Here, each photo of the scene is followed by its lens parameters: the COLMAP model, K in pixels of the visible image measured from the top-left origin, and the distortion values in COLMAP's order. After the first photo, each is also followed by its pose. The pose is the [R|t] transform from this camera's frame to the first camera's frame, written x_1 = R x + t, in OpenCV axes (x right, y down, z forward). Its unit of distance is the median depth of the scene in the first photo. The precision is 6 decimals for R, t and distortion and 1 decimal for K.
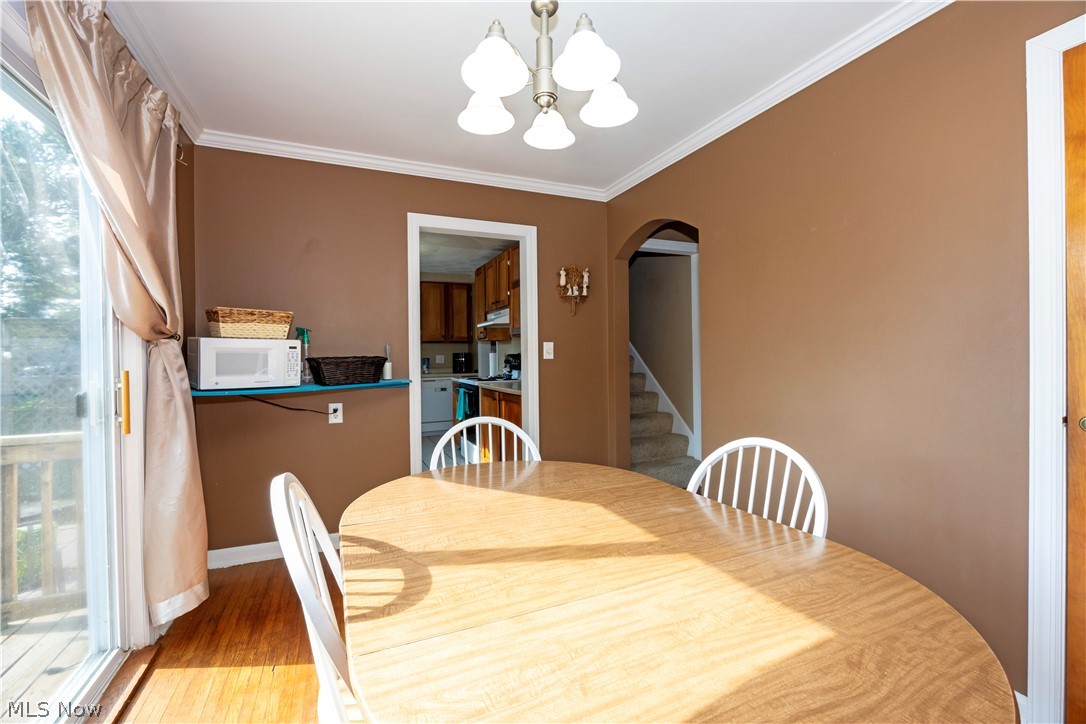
lens RADIAL K [[479.4, 0, 541.5], [0, 479.4, 356.0], [0, 0, 1]] dist [-0.016545, -0.000269]
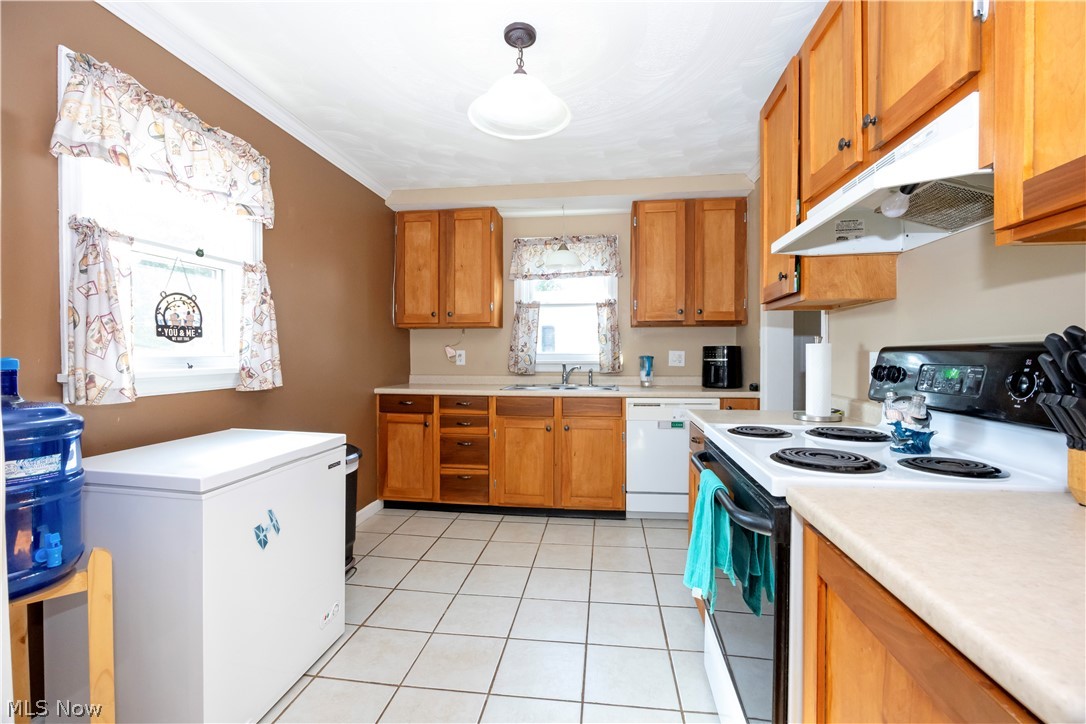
lens RADIAL K [[479.4, 0, 541.5], [0, 479.4, 356.0], [0, 0, 1]] dist [-0.016545, -0.000269]
pose [[0.859587, 0.016637, -0.510719, -0.079691], [-0.013097, 0.999859, 0.010528, 0.000904], [0.510822, -0.002361, 0.859683, 0.514158]]
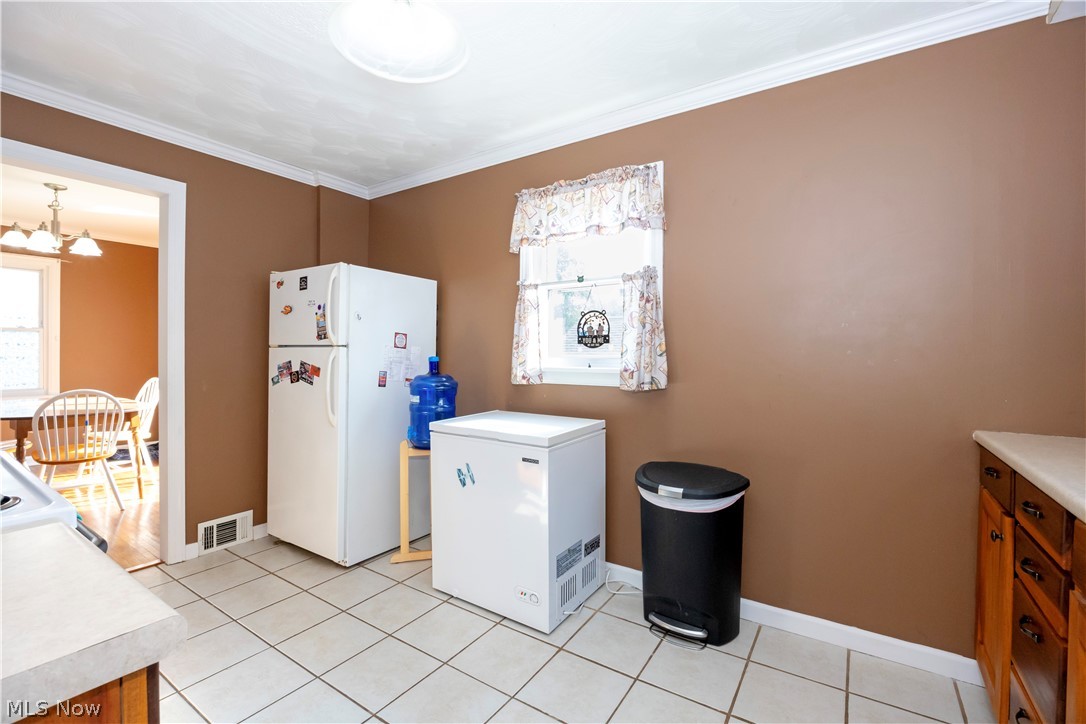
lens RADIAL K [[479.4, 0, 541.5], [0, 479.4, 356.0], [0, 0, 1]] dist [-0.016545, -0.000269]
pose [[-0.836586, 0.010458, -0.547736, -0.251300], [0.003421, 0.999898, 0.013865, -0.001387], [0.547825, 0.009725, -0.836537, 1.353362]]
